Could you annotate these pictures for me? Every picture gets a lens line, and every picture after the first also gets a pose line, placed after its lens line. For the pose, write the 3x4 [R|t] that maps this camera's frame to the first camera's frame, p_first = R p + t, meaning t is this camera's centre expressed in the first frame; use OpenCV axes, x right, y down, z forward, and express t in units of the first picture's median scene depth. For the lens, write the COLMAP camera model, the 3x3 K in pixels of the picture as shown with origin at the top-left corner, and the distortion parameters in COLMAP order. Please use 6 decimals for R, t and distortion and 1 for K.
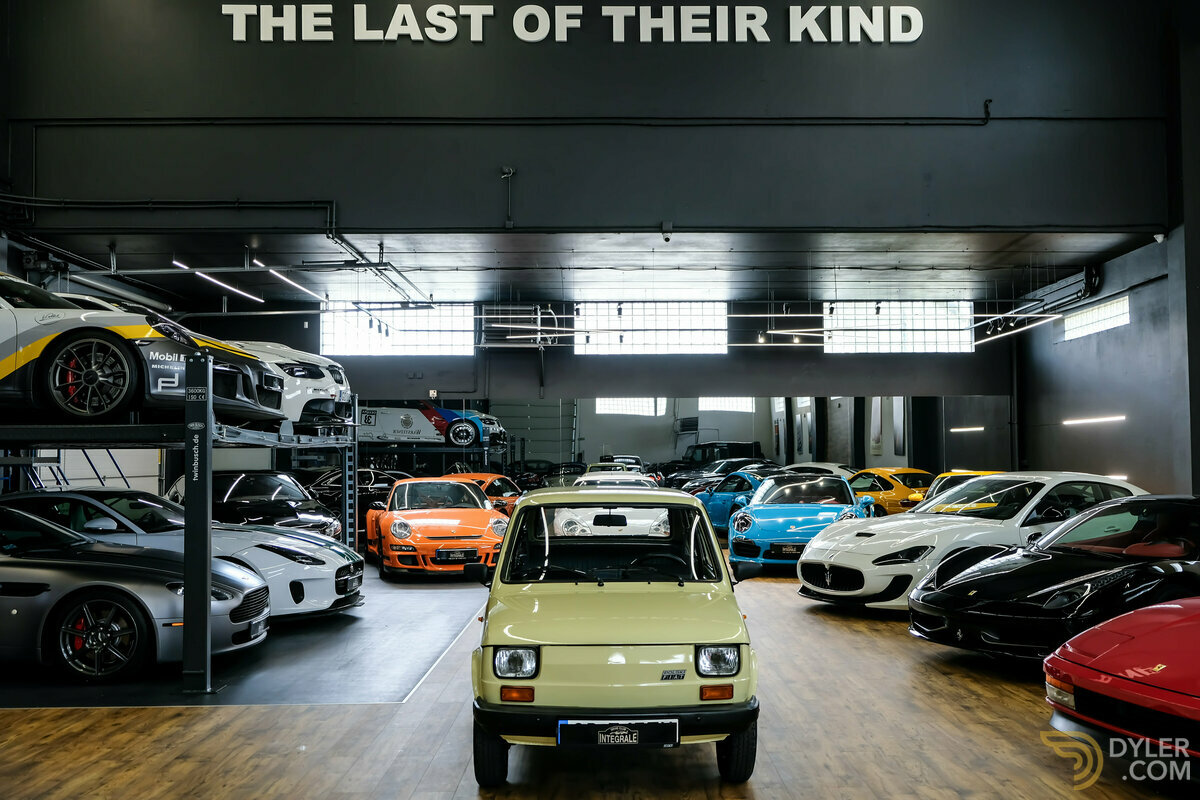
lens RADIAL K [[1146.2, 0, 600.0], [0, 1146.2, 400.0], [0, 0, 1]] dist [-0.260163, -0.002075]
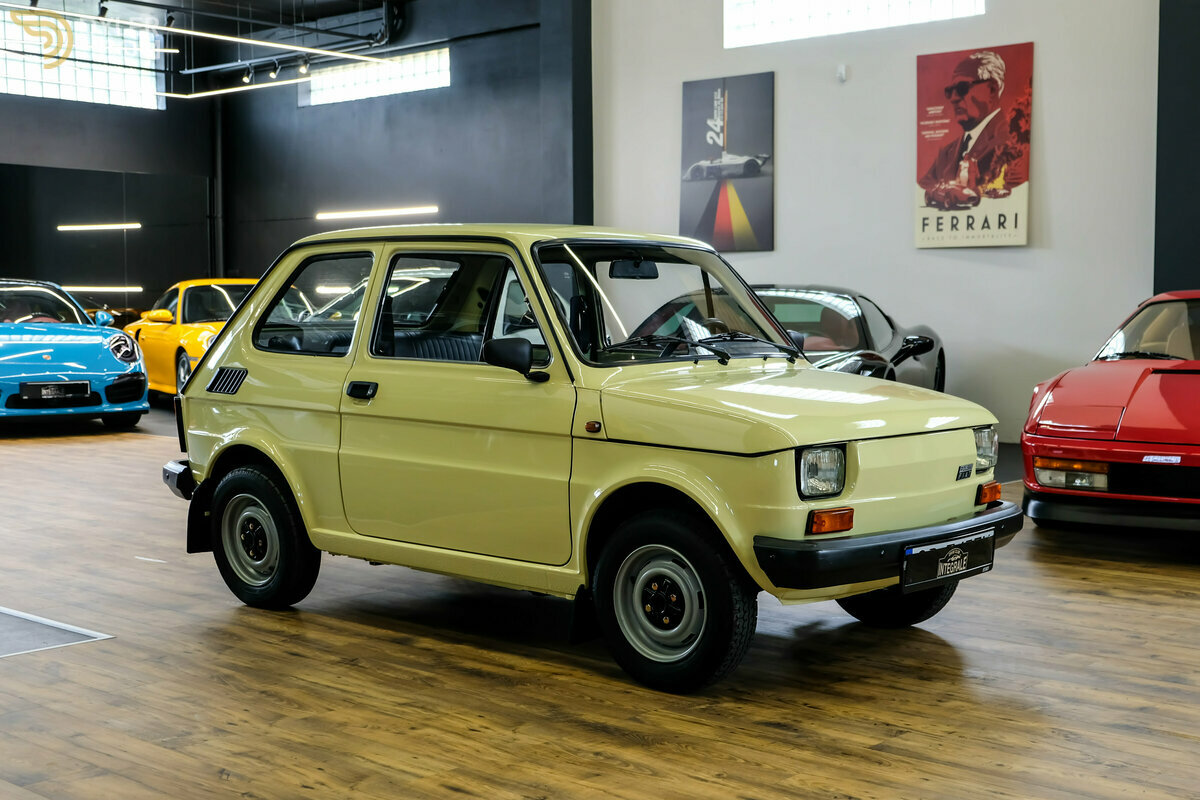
lens RADIAL K [[1590.6, 0, 600.0], [0, 1590.6, 400.0], [0, 0, 1]] dist [0.130888, -0.014823]
pose [[0.673521, -0.039486, 0.738113, -0.266419], [-0.044268, 0.994625, 0.093602, 0.036624], [-0.737841, -0.095718, 0.668153, 0.159223]]
